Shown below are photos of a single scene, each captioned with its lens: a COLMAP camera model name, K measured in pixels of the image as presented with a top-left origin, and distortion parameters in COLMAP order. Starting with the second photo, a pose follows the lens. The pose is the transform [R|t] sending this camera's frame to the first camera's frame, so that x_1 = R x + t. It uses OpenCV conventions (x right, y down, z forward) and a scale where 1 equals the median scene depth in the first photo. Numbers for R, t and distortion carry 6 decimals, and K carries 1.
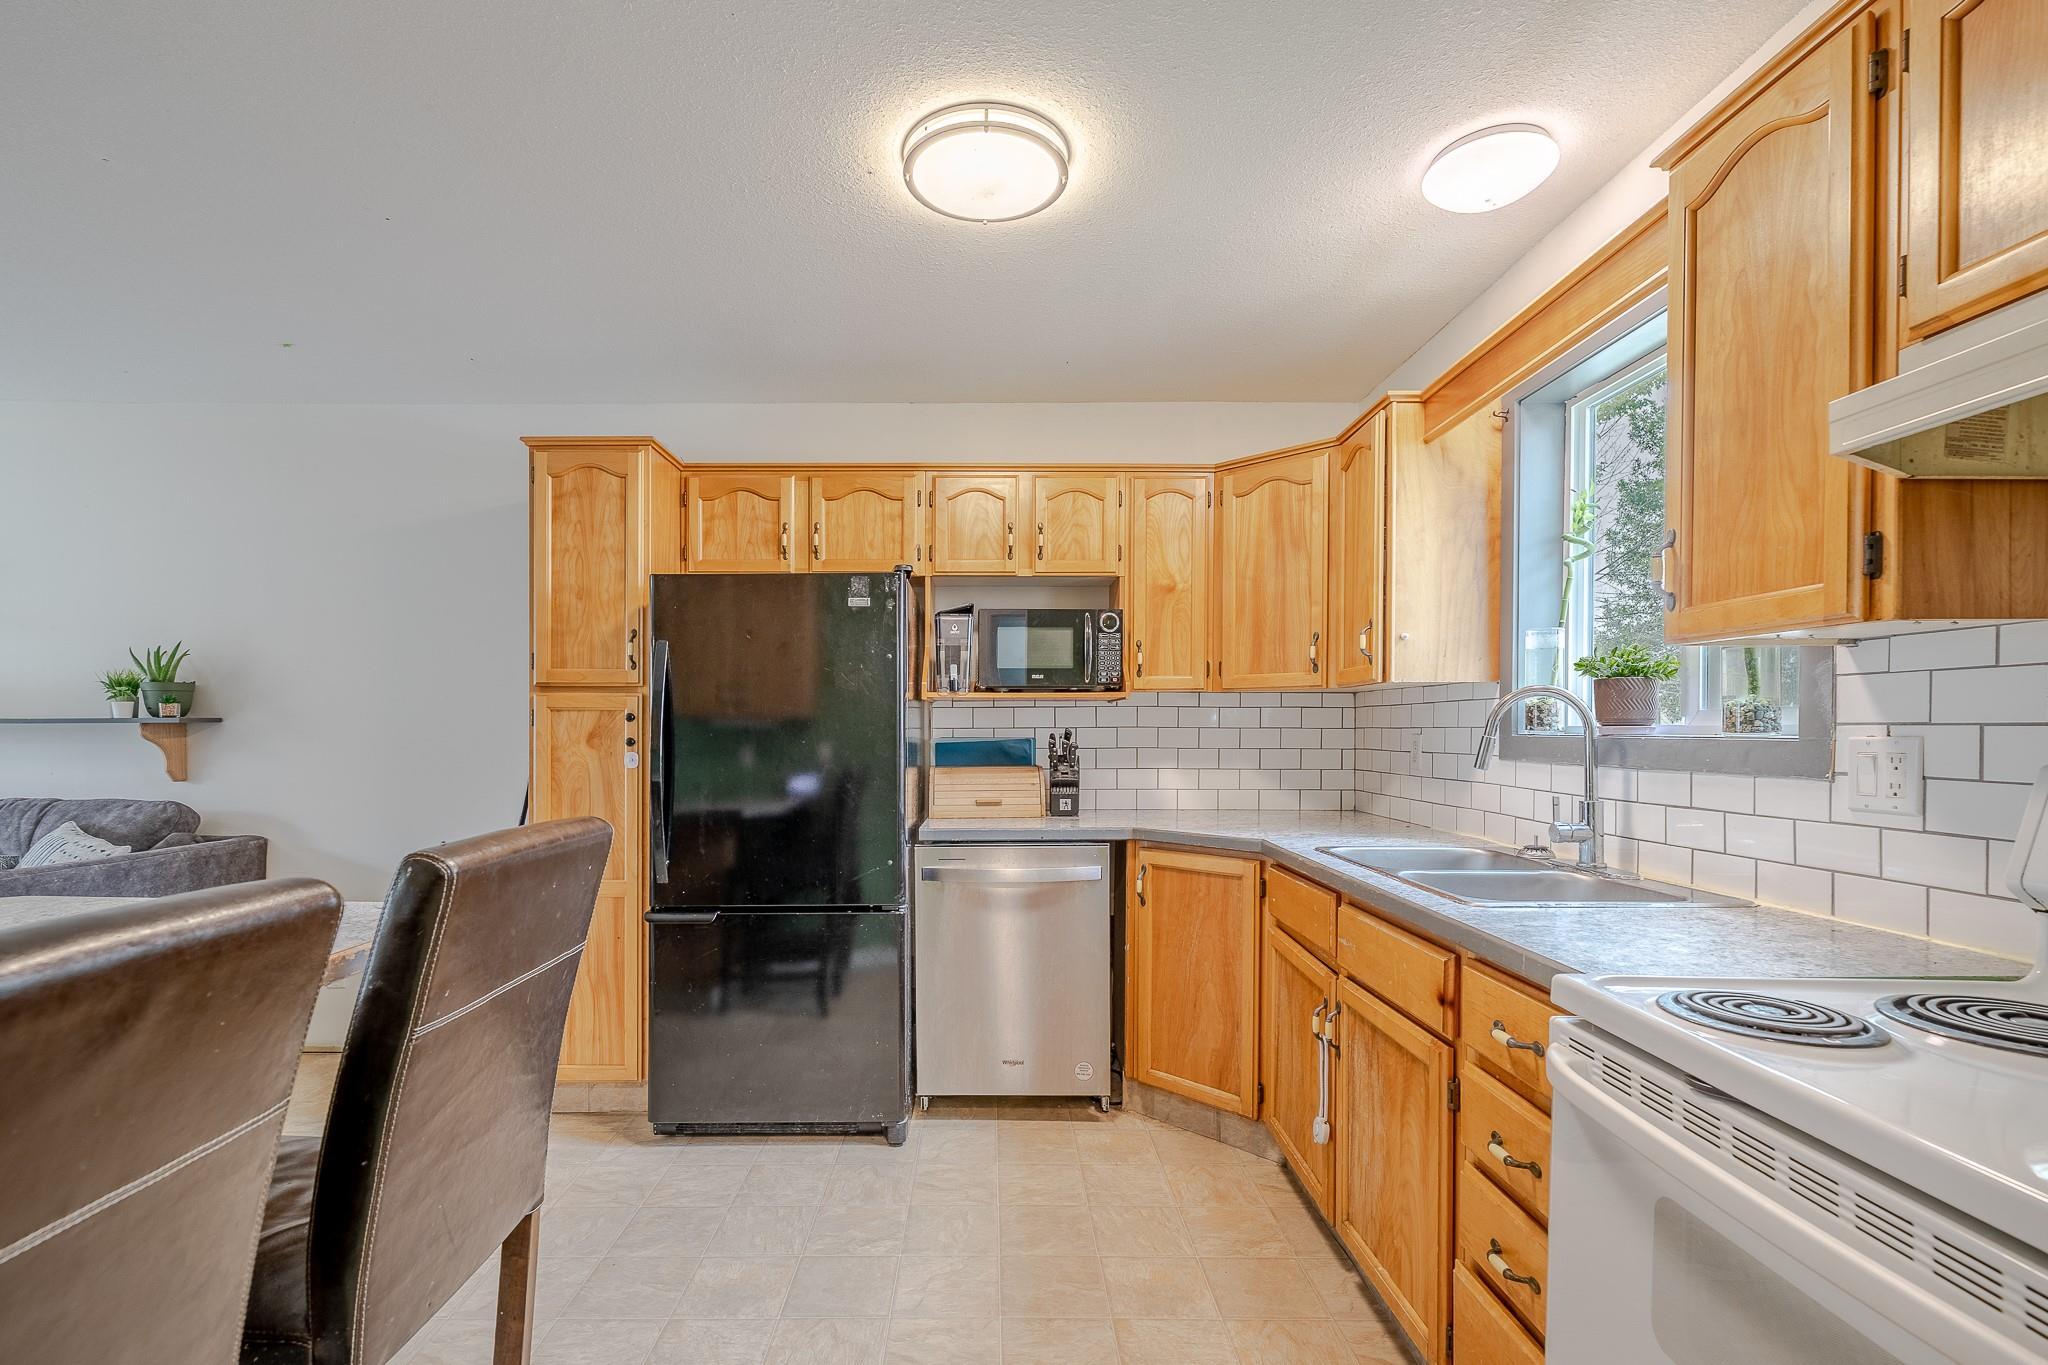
lens RADIAL K [[942.6, 0, 991.5], [0, 942.6, 734.9], [0, 0, 1]] dist [0.000251, -0.000187]
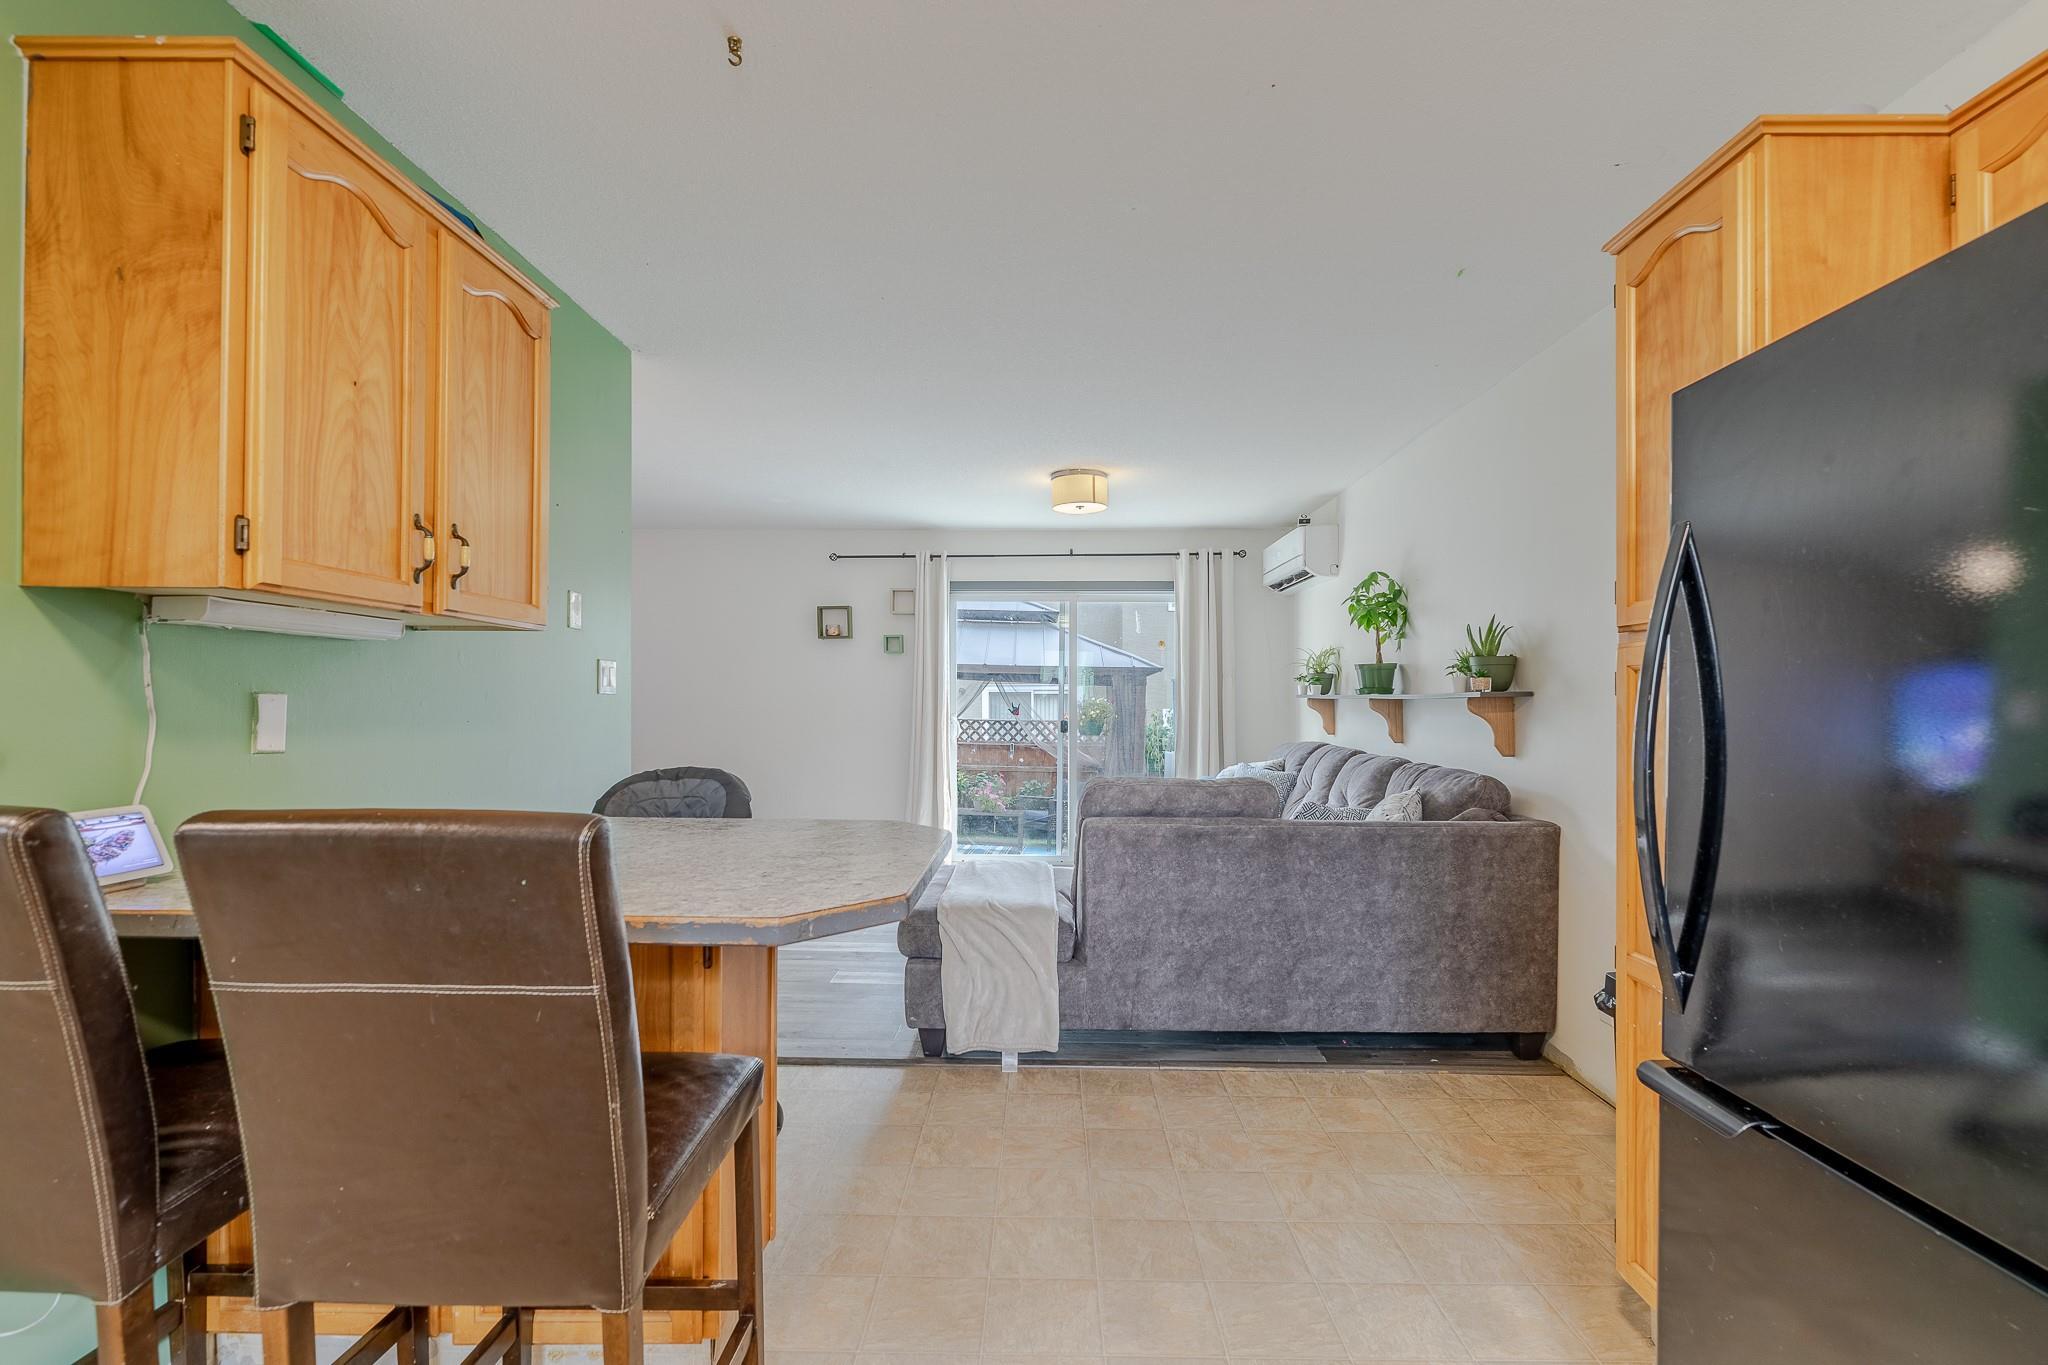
lens RADIAL K [[919.4, 0, 1035.6], [0, 919.4, 692.1], [0, 0, 1]] dist [-0.002526, 0.000088]
pose [[-0.011092, -0.013006, -0.999854, 0.115634], [-0.009191, 0.999874, -0.012905, -0.001287], [0.999896, 0.009046, -0.011210, 0.573134]]
